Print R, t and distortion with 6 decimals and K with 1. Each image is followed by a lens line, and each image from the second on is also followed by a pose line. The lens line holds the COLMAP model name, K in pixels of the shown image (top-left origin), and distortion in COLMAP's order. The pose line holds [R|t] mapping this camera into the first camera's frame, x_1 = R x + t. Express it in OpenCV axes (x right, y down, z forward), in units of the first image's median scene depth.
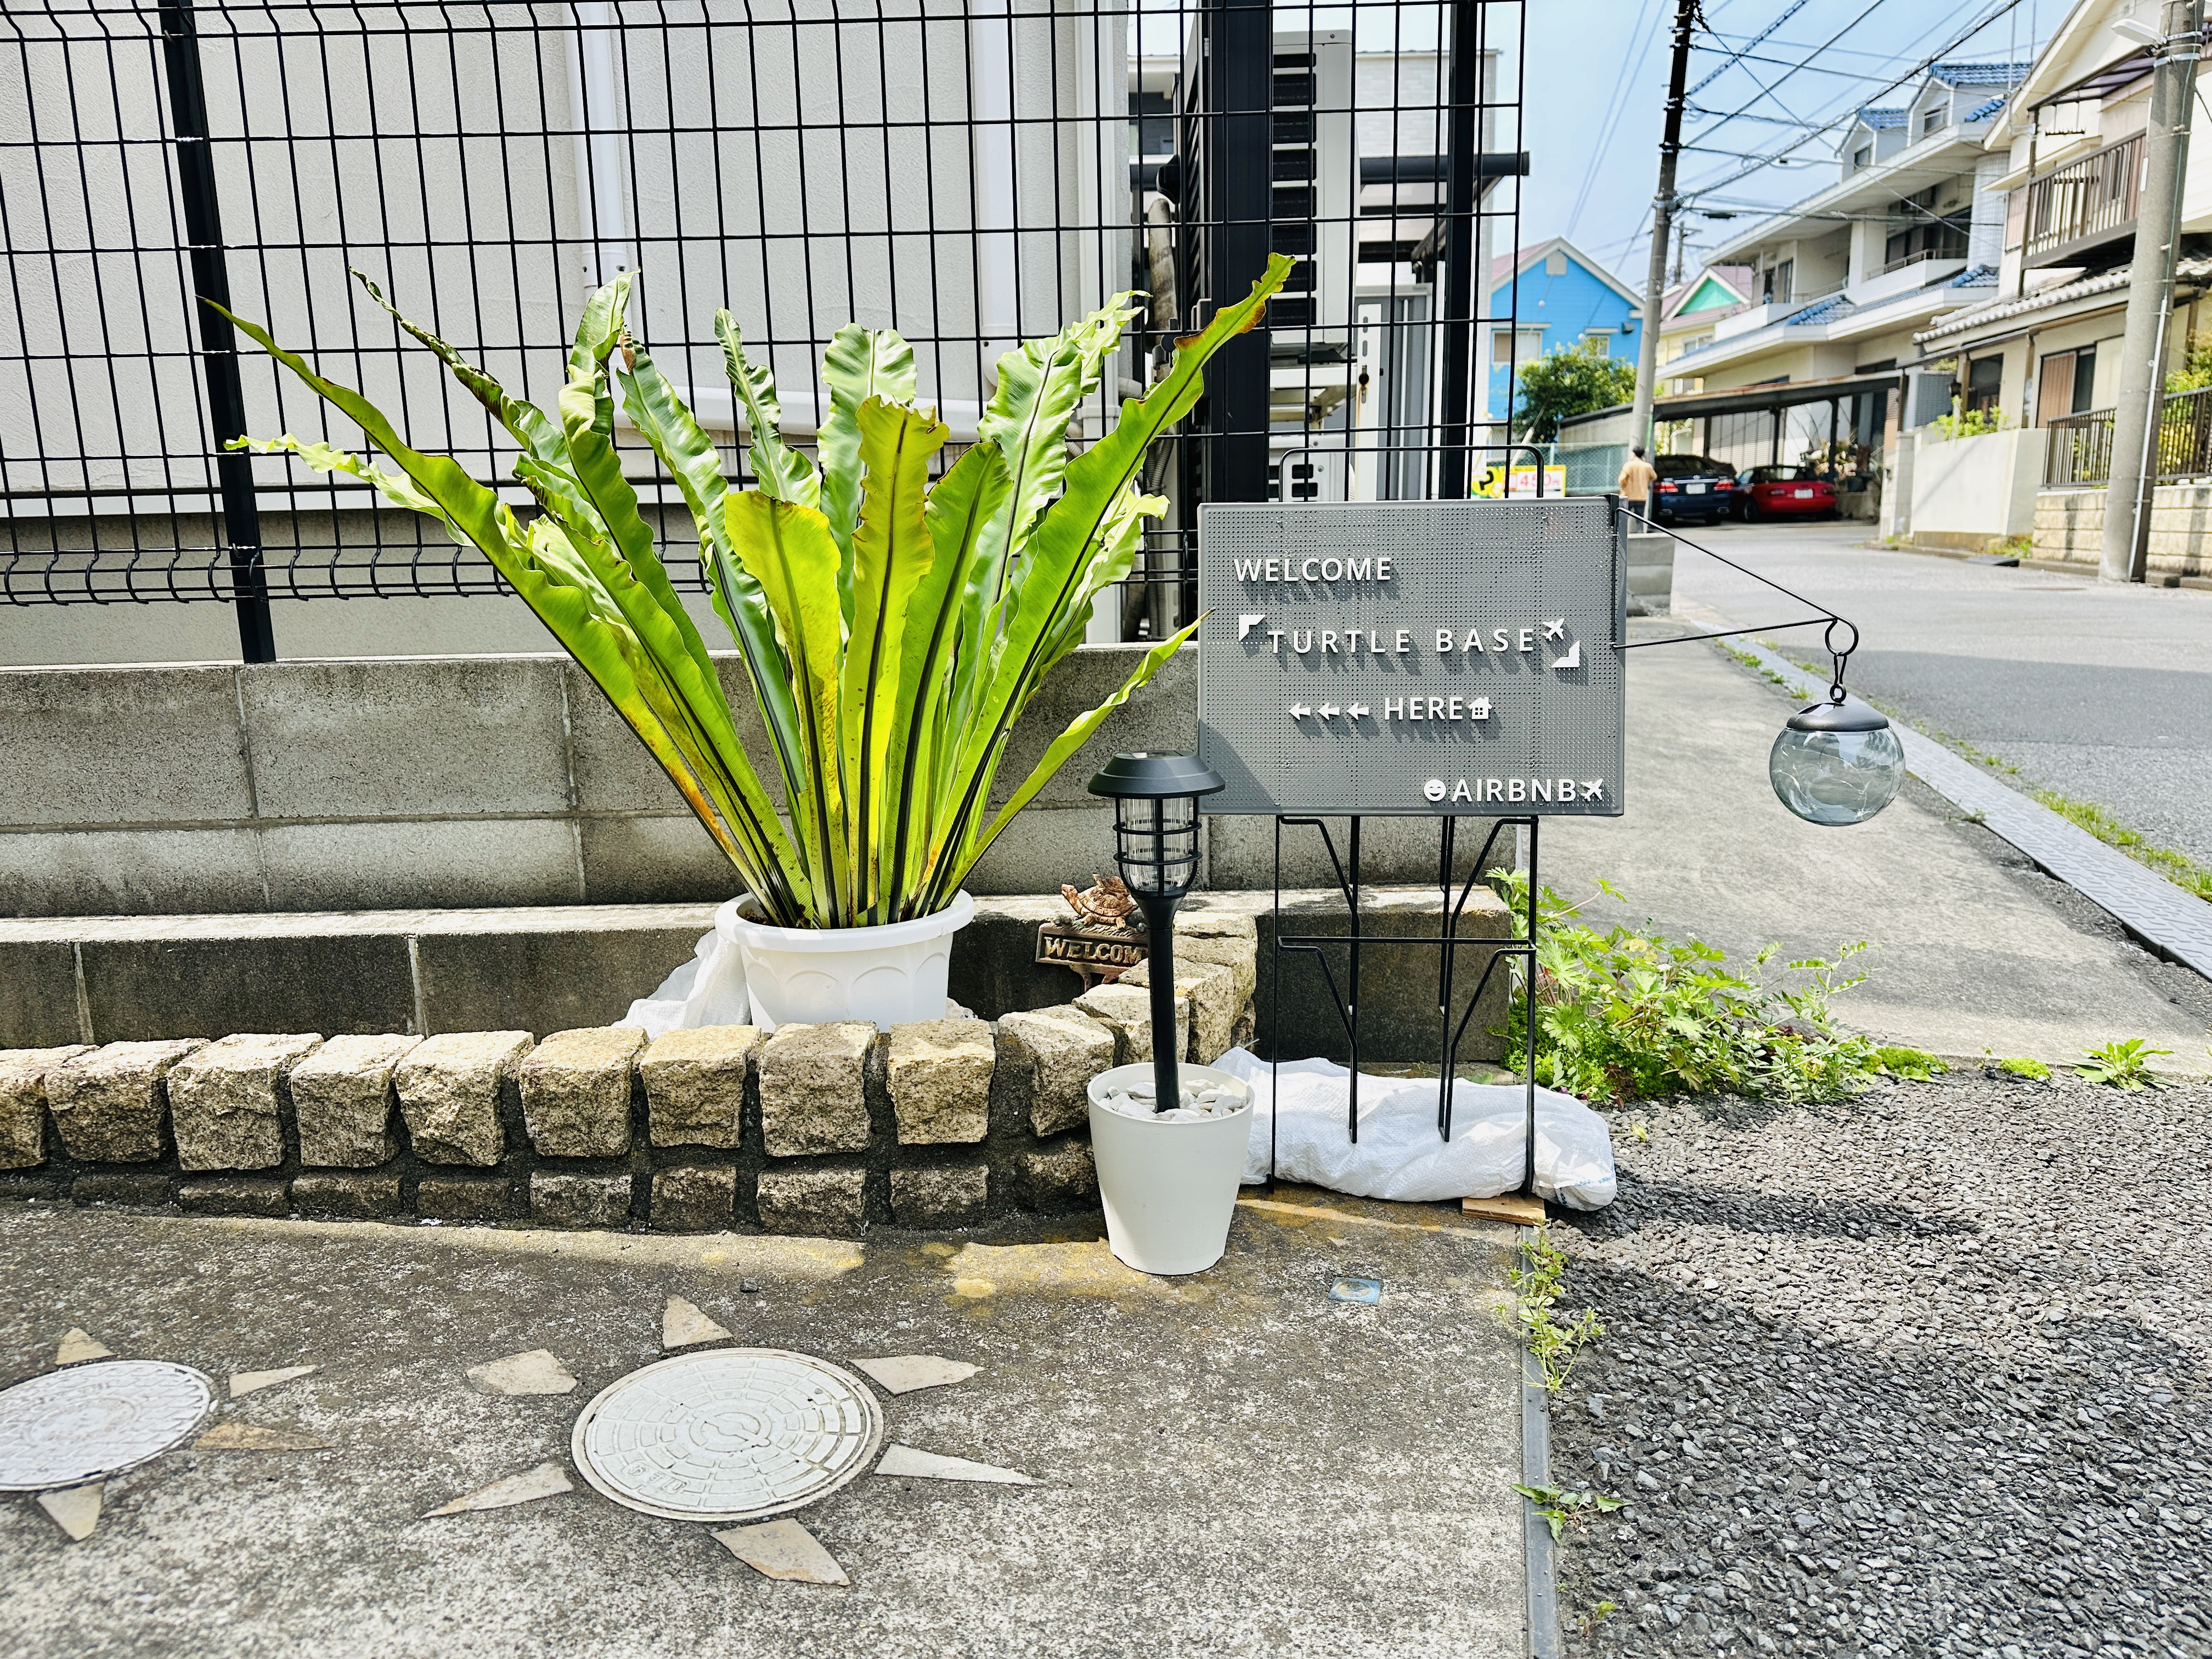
lens RADIAL K [[1589.7, 0, 1106.0], [0, 1589.7, 829.5], [0, 0, 1]] dist [0.066845, -0.109671]
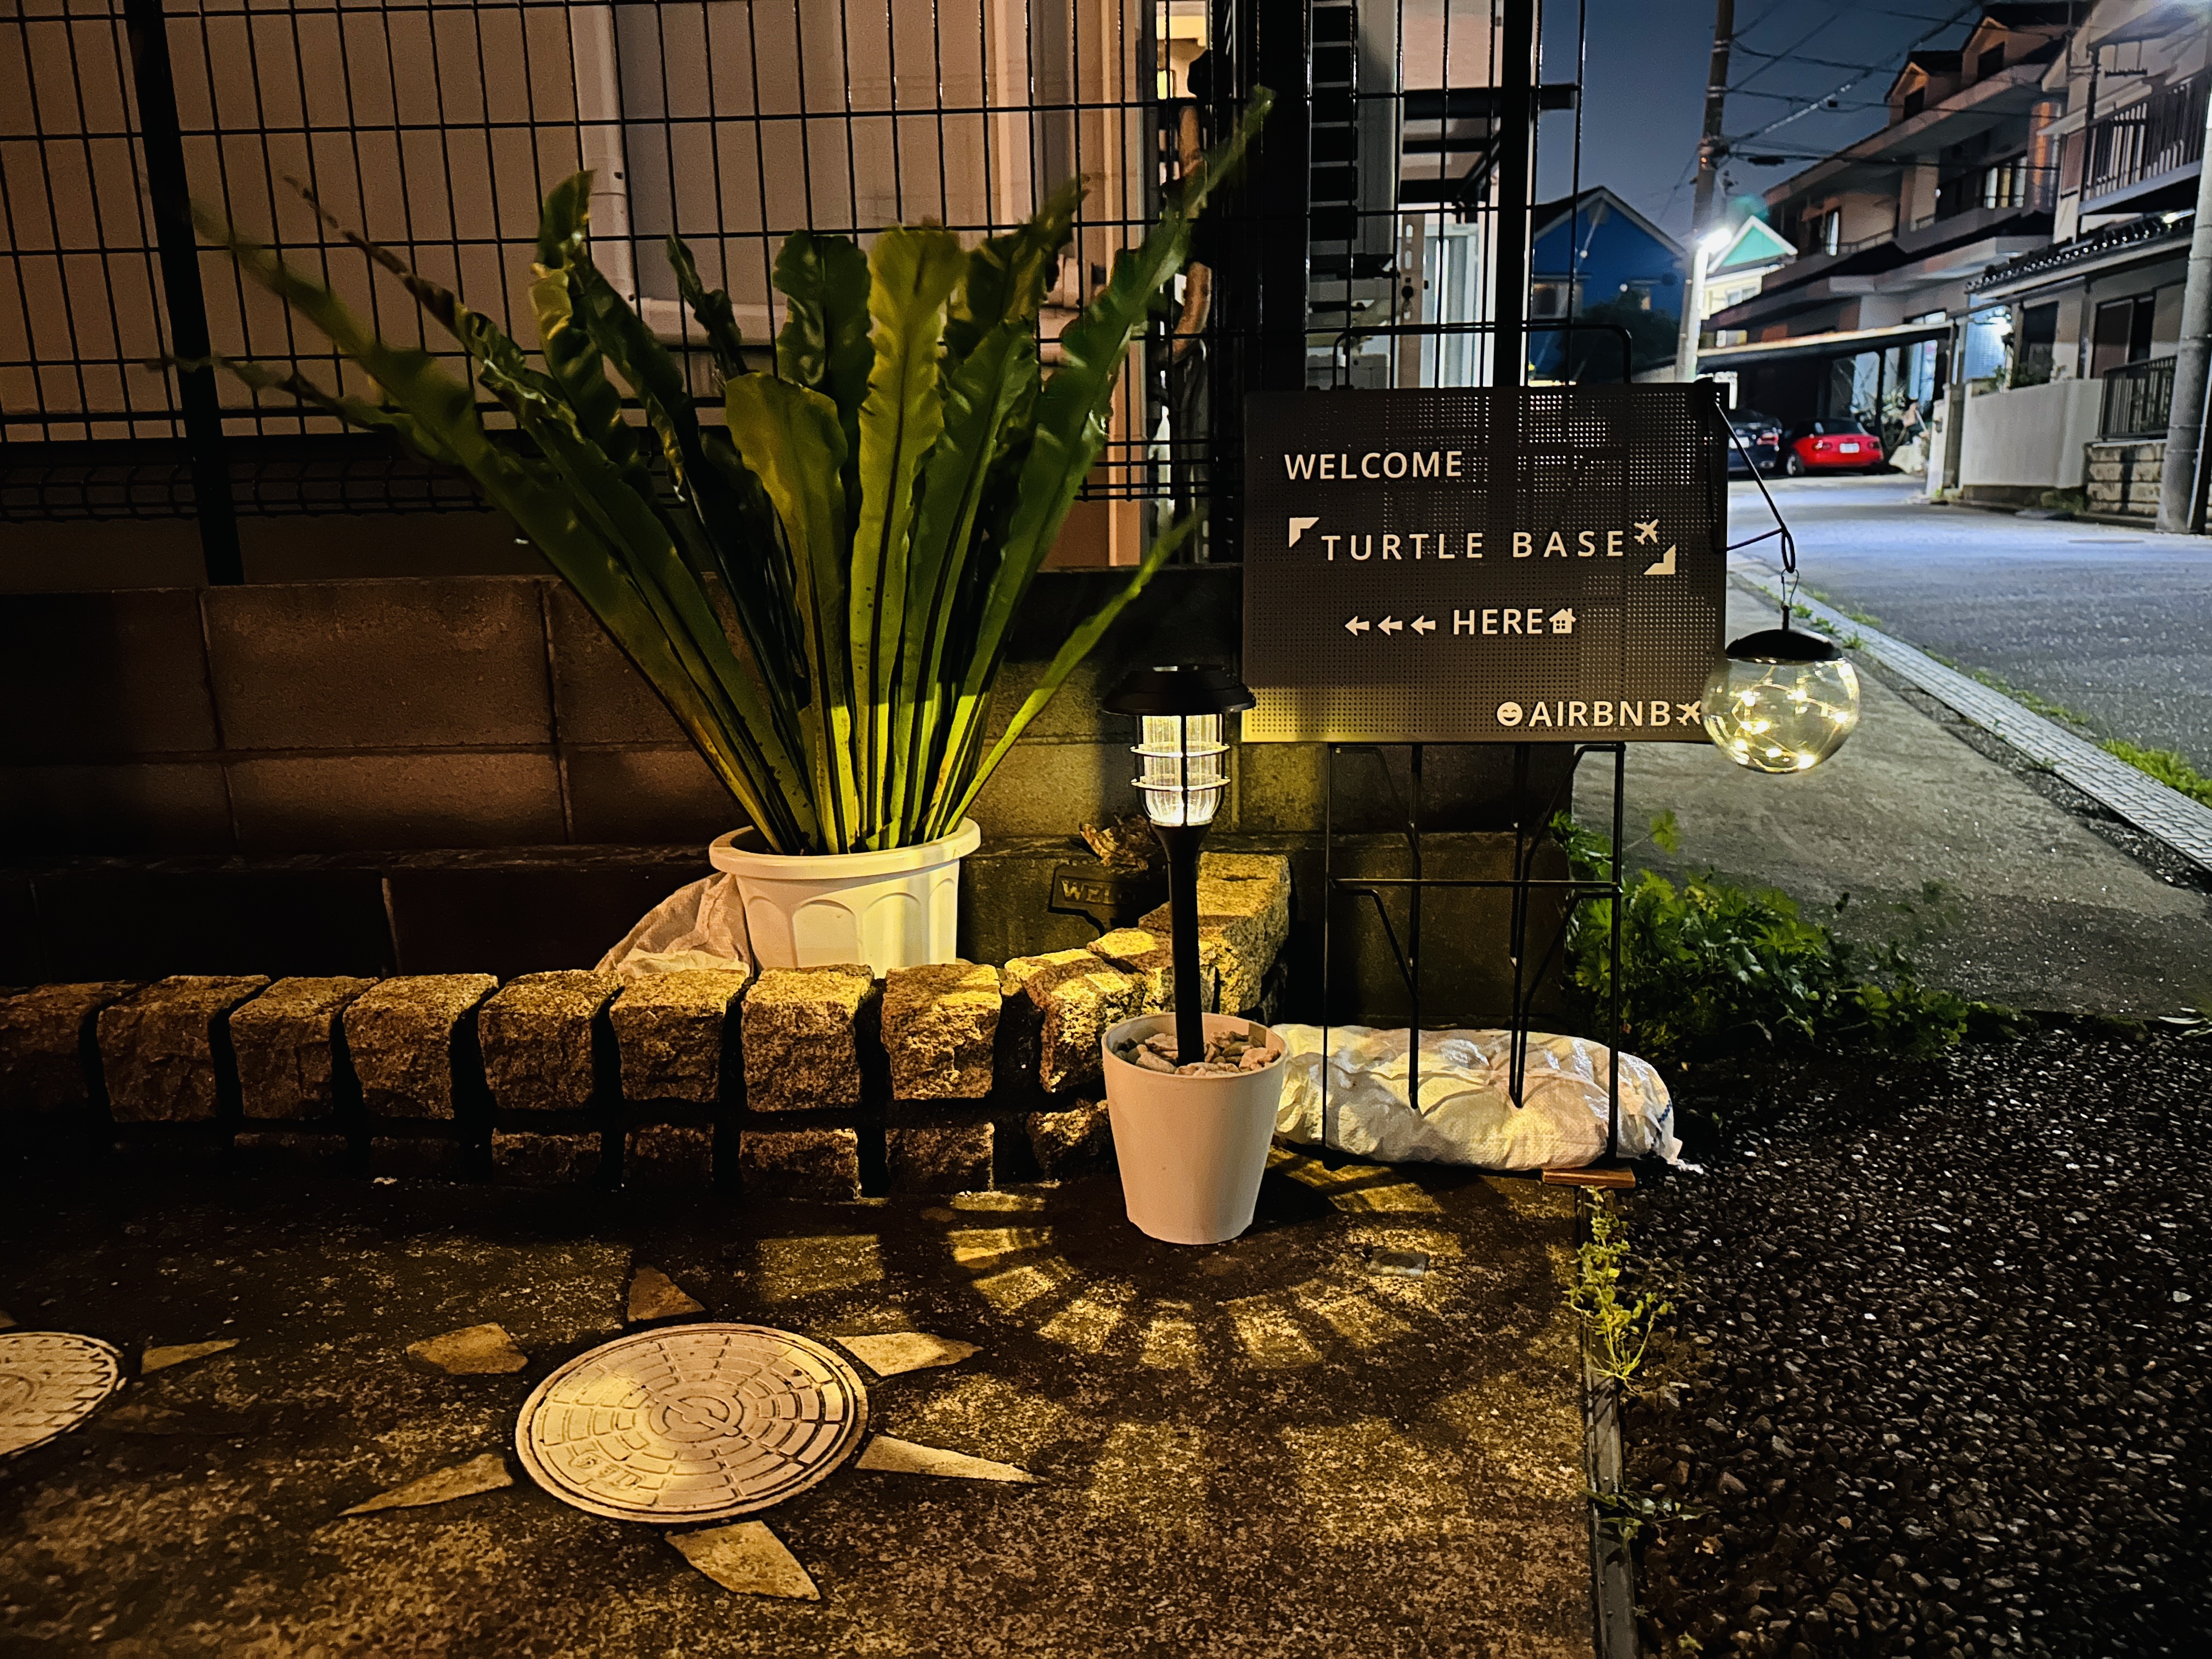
lens RADIAL K [[1571.5, 0, 1106.0], [0, 1571.5, 829.5], [0, 0, 1]] dist [0.045112, -0.070739]
pose [[0.999773, 0.002269, -0.021189, 0.011229], [-0.001812, 0.999766, 0.021540, 0.029273], [0.021233, -0.021497, 0.999543, 0.134016]]
